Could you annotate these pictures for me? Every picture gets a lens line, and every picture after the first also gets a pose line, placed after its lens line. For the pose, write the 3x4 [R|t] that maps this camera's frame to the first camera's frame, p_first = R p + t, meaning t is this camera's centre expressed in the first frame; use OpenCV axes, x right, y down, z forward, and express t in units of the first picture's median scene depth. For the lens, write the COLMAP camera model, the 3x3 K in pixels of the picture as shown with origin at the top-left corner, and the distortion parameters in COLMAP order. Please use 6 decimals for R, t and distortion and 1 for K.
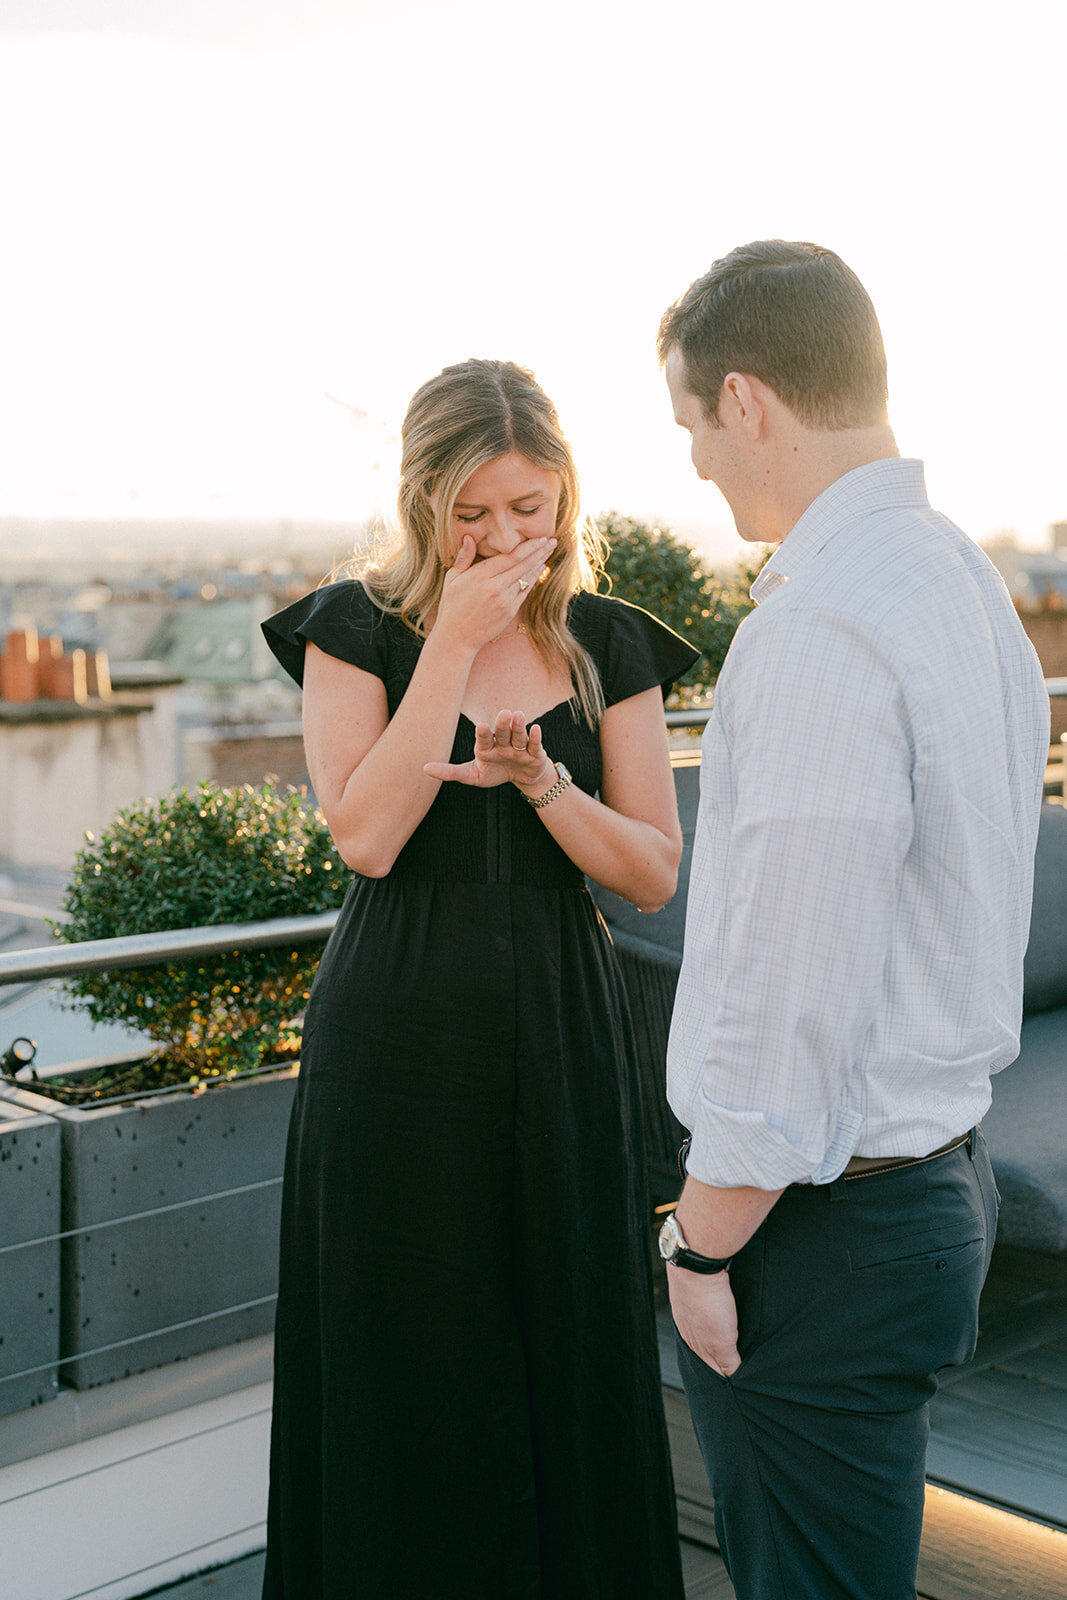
lens RADIAL K [[2195.0, 0, 533.2], [0, 2195.0, 839.0], [0, 0, 1]] dist [-0.015096, 0.140679]
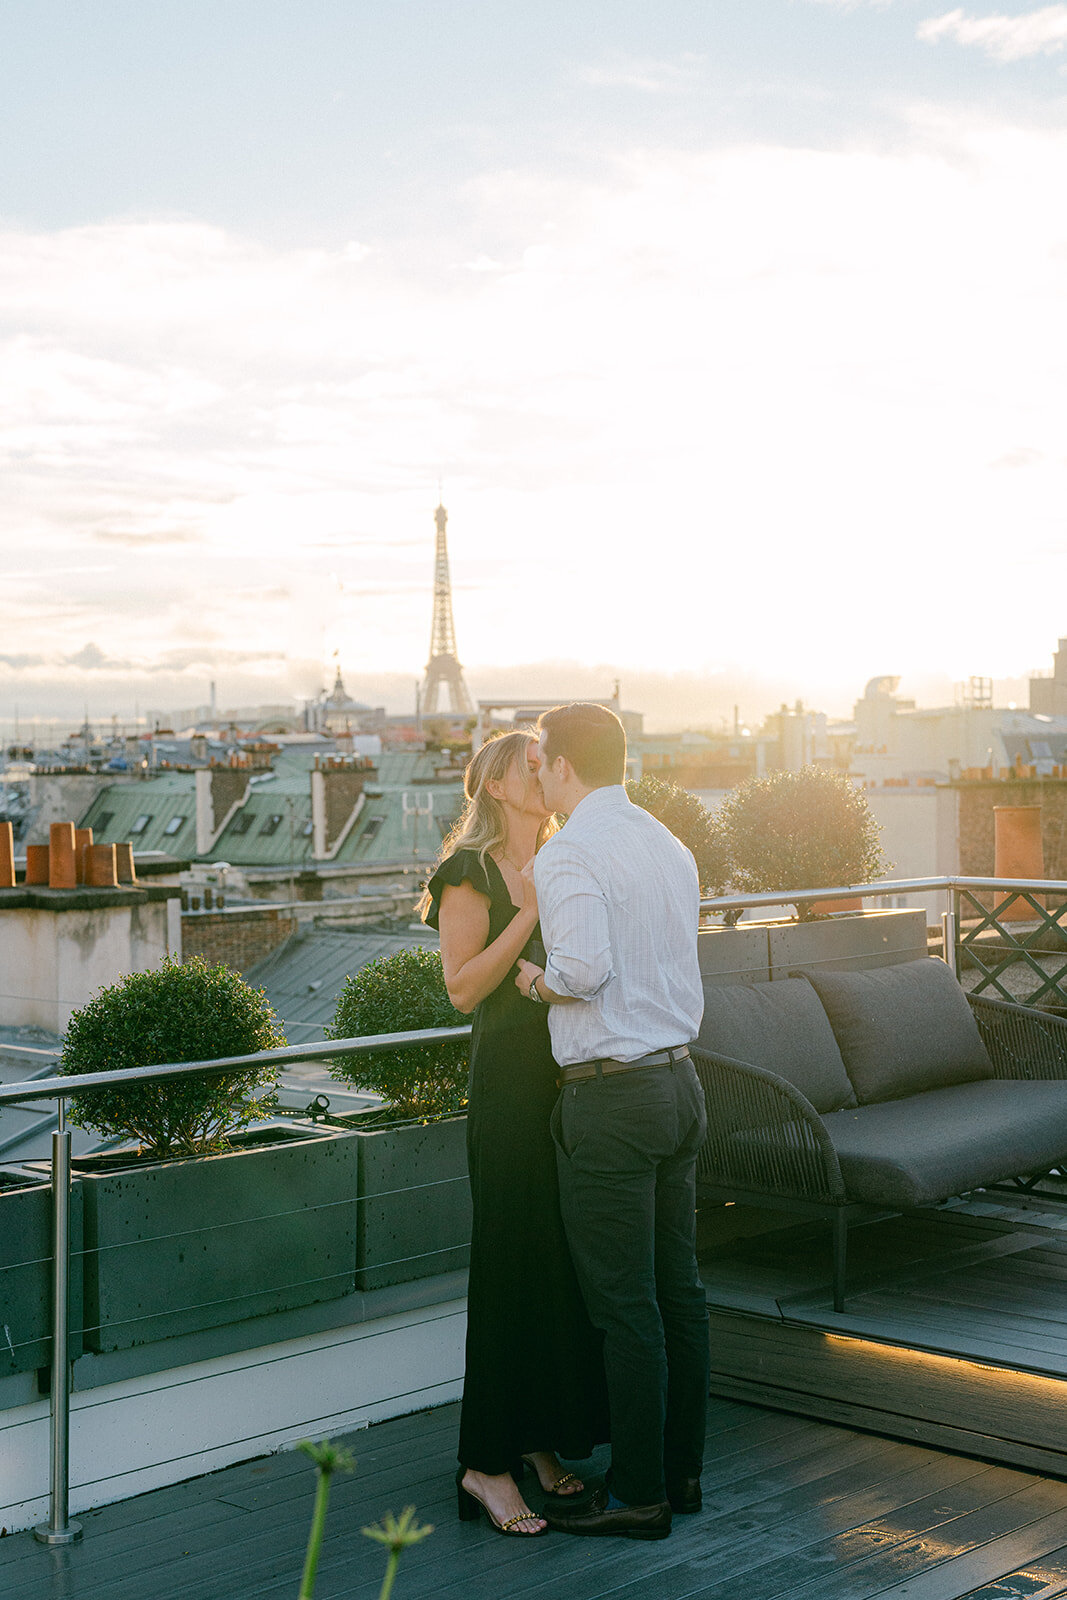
lens RADIAL K [[2393.8, 0, 544.0], [0, 2393.8, 892.8], [0, 0, 1]] dist [-0.010629, 0.030542]
pose [[0.999618, -0.010552, 0.025532, -0.101883], [0.011936, 0.998433, -0.054679, 0.035813], [-0.024915, 0.054962, 0.998178, -0.895653]]
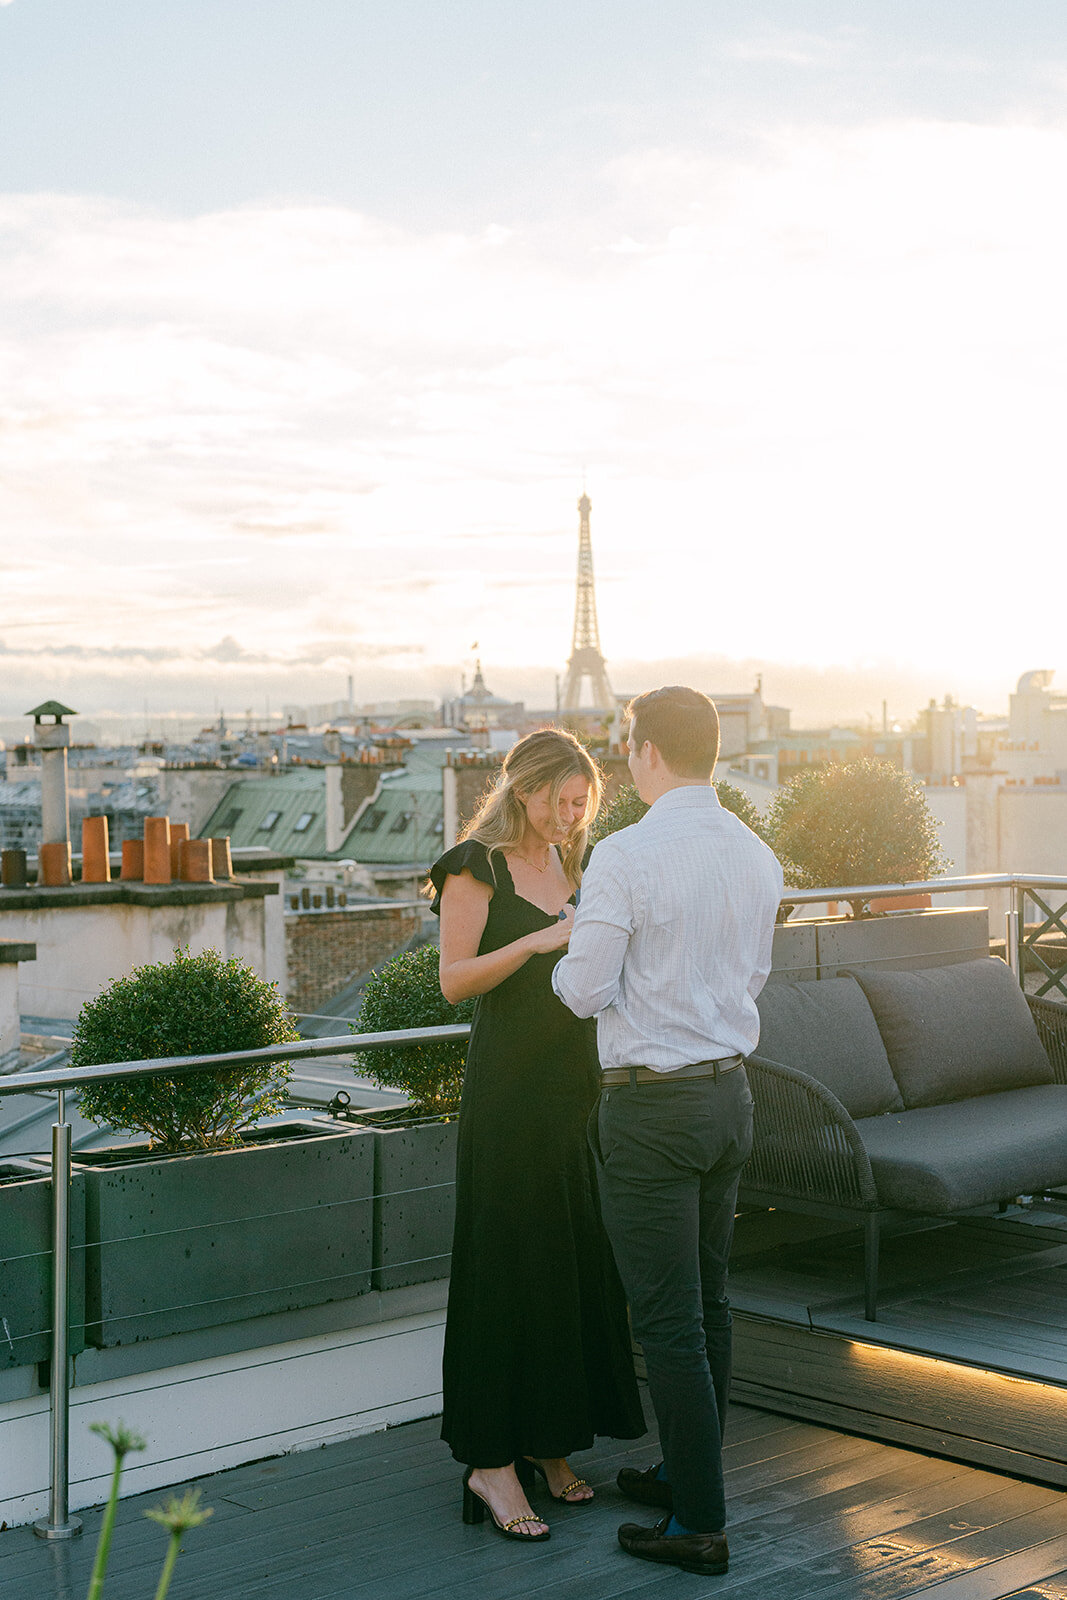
lens RADIAL K [[2462.9, 0, 535.1], [0, 2462.9, 899.2], [0, 0, 1]] dist [-0.023960, 0.096337]
pose [[0.999314, -0.004318, -0.036781, -0.011088], [0.002378, 0.998611, -0.052633, 0.041753], [0.036958, 0.052509, 0.997936, -0.906491]]
